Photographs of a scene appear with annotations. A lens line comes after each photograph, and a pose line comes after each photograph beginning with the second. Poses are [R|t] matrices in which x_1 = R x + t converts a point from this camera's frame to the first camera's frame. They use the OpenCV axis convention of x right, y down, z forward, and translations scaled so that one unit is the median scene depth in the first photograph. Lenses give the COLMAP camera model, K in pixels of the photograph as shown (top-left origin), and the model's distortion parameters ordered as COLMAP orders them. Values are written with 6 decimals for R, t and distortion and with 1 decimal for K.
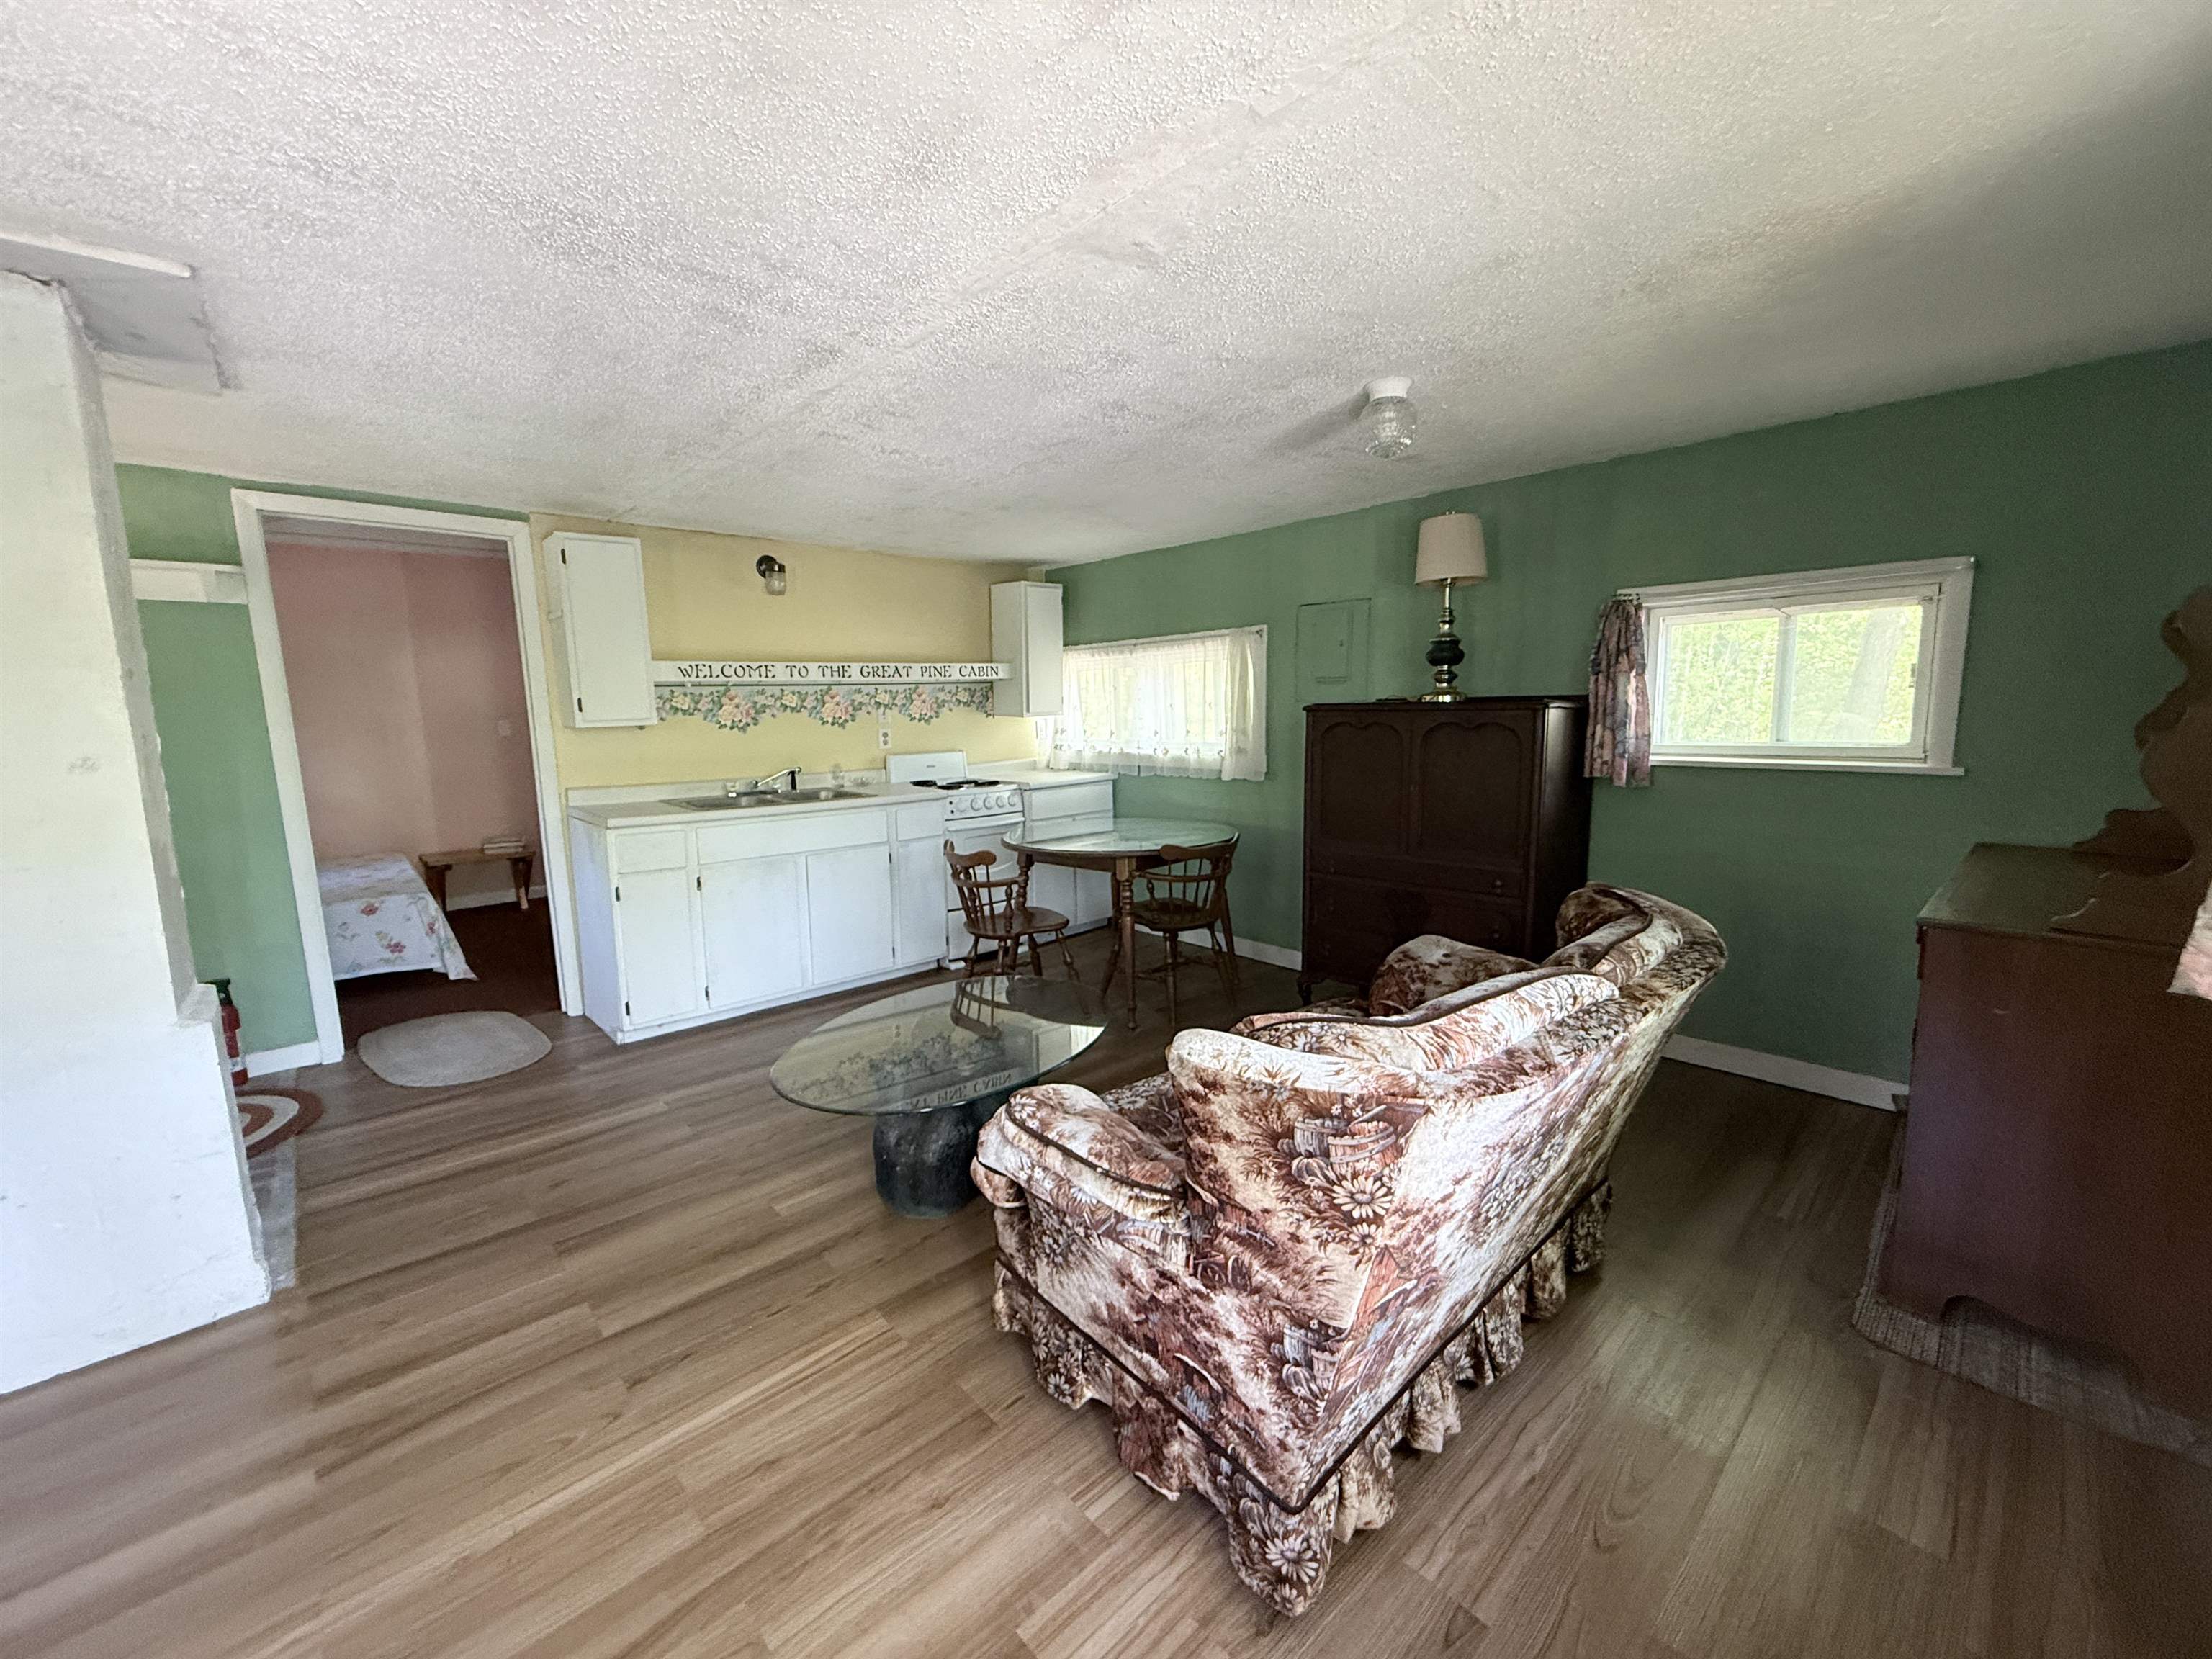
lens RADIAL K [[894.4, 0, 1099.2], [0, 894.4, 823.4], [0, 0, 1]] dist [-0.001210, -0.000197]
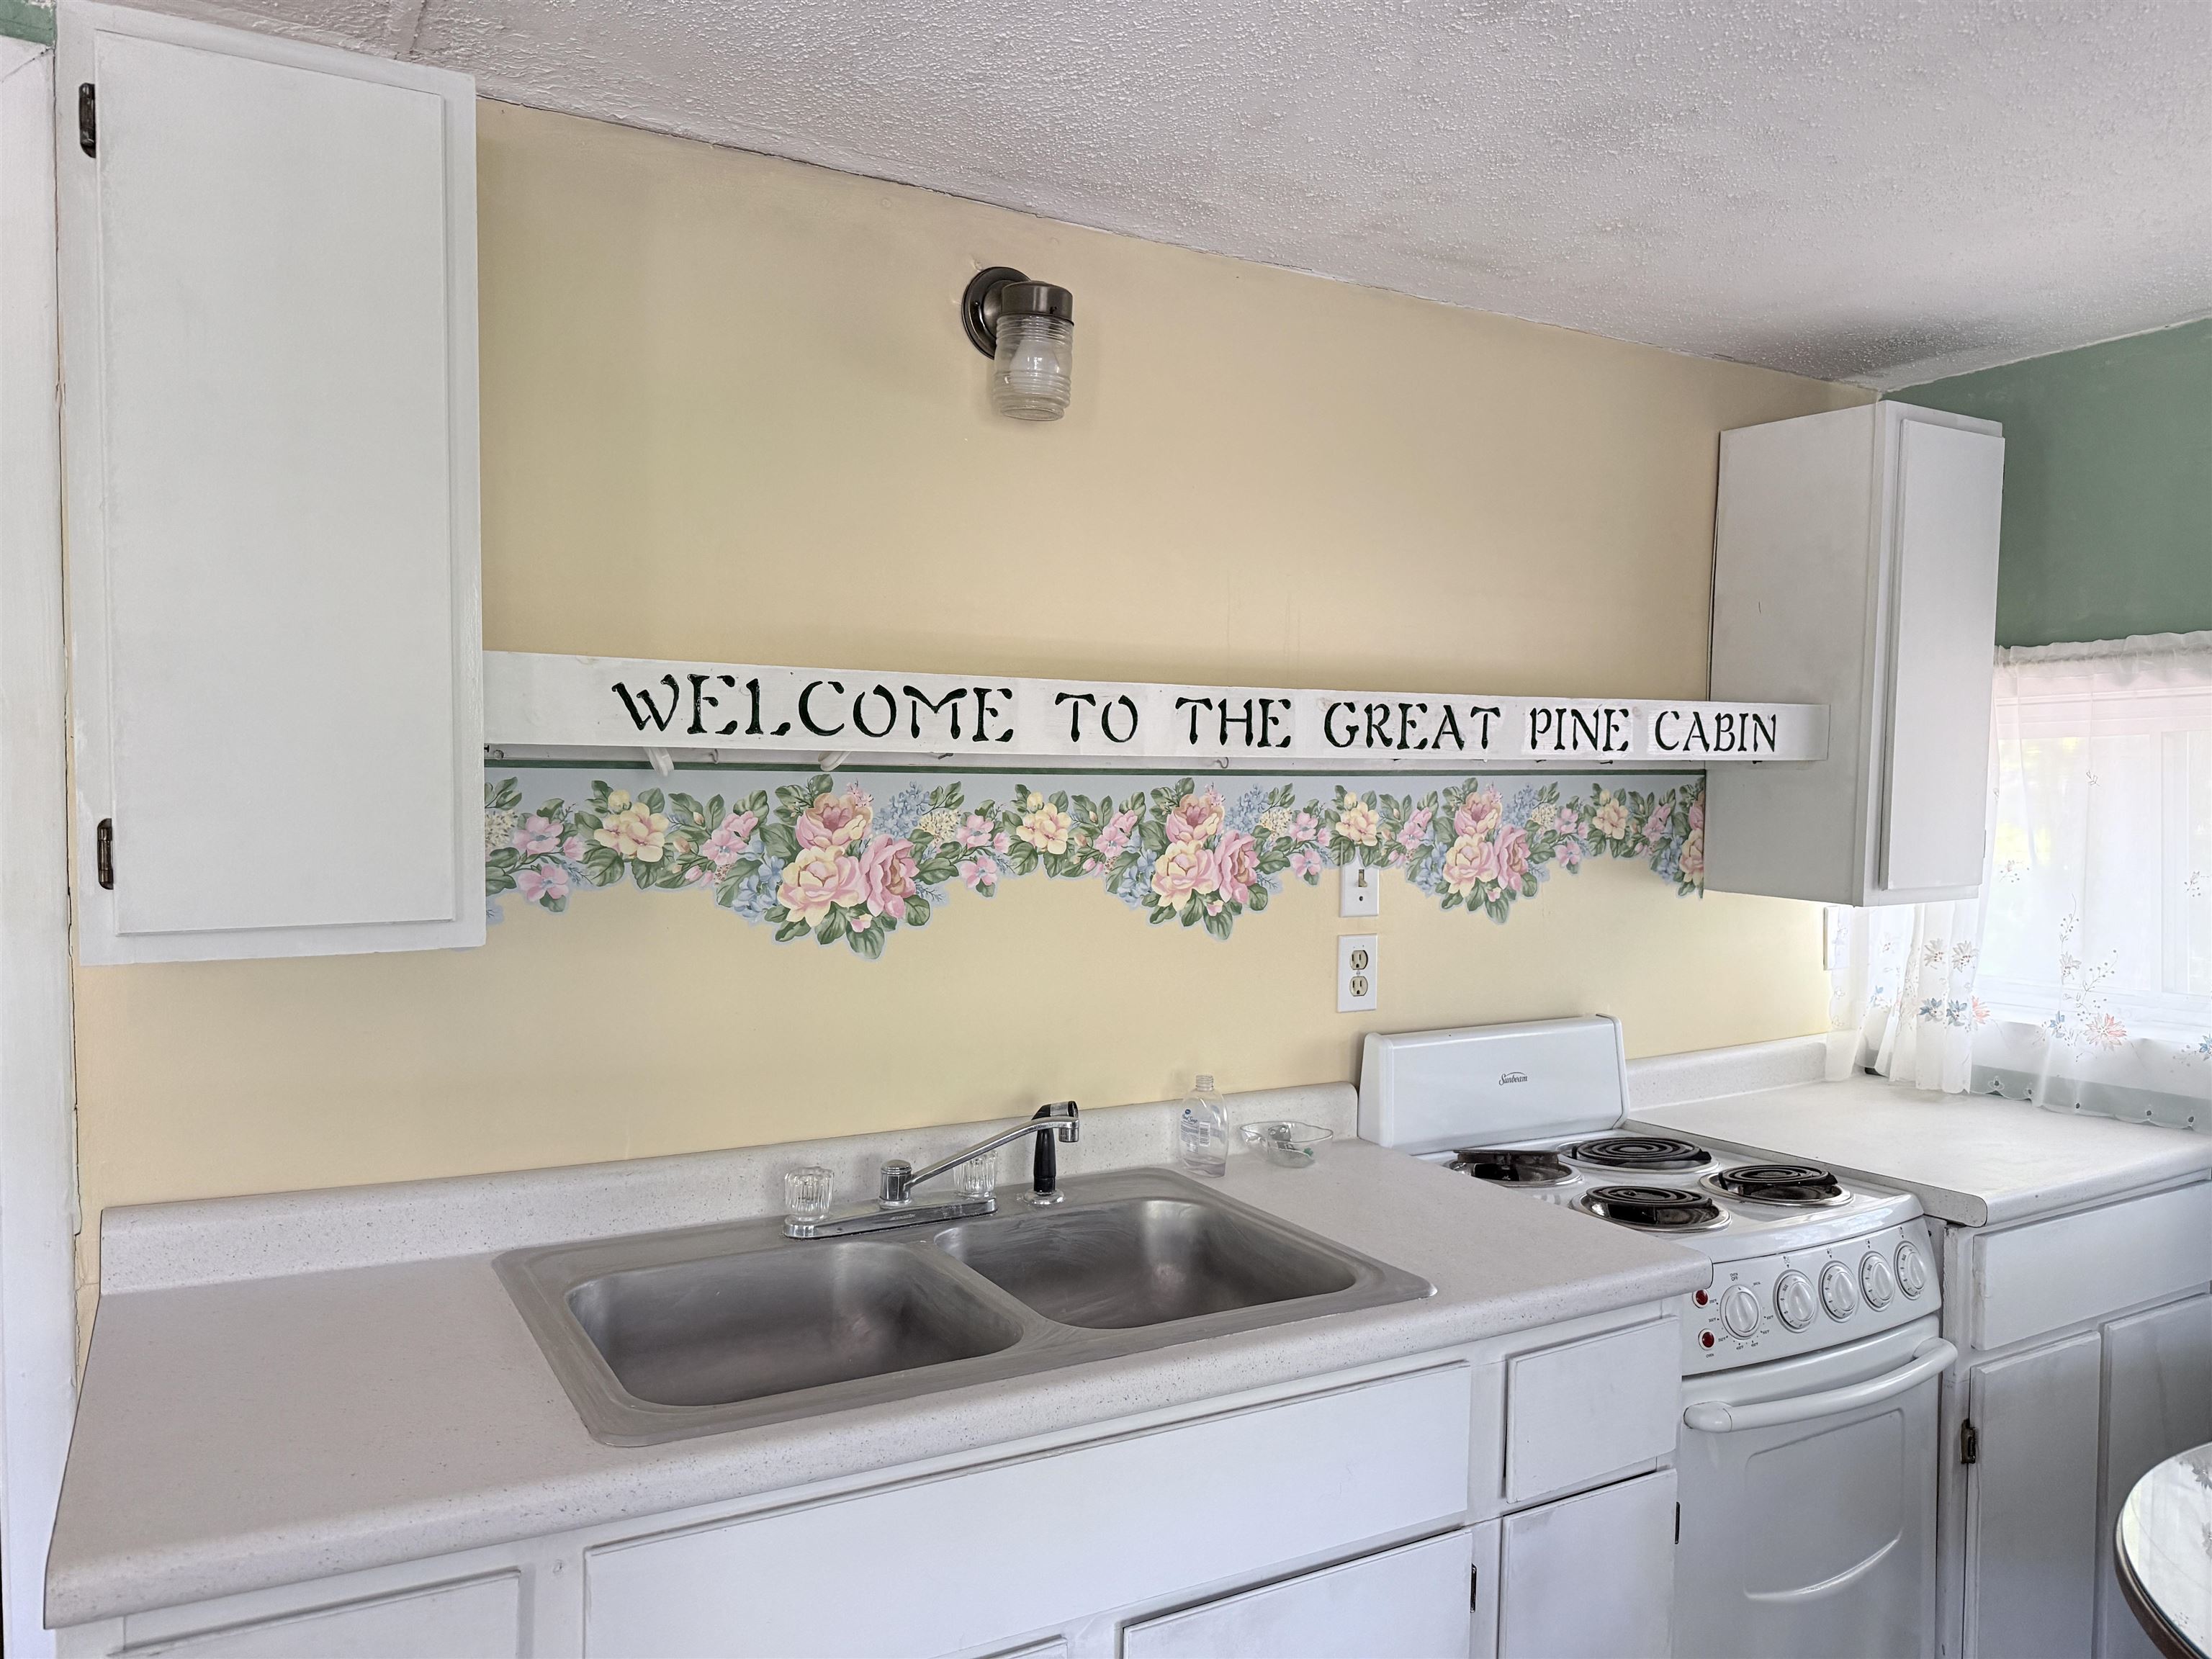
lens RADIAL K [[1529.5, 0, 1106.0], [0, 1529.5, 829.5], [0, 0, 1]] dist [0.117620, -0.000542]
pose [[0.975748, 0.031336, -0.216644, -0.230263], [-0.055329, 0.992869, -0.105589, -0.090472], [0.211791, 0.115015, 0.970524, 0.566143]]
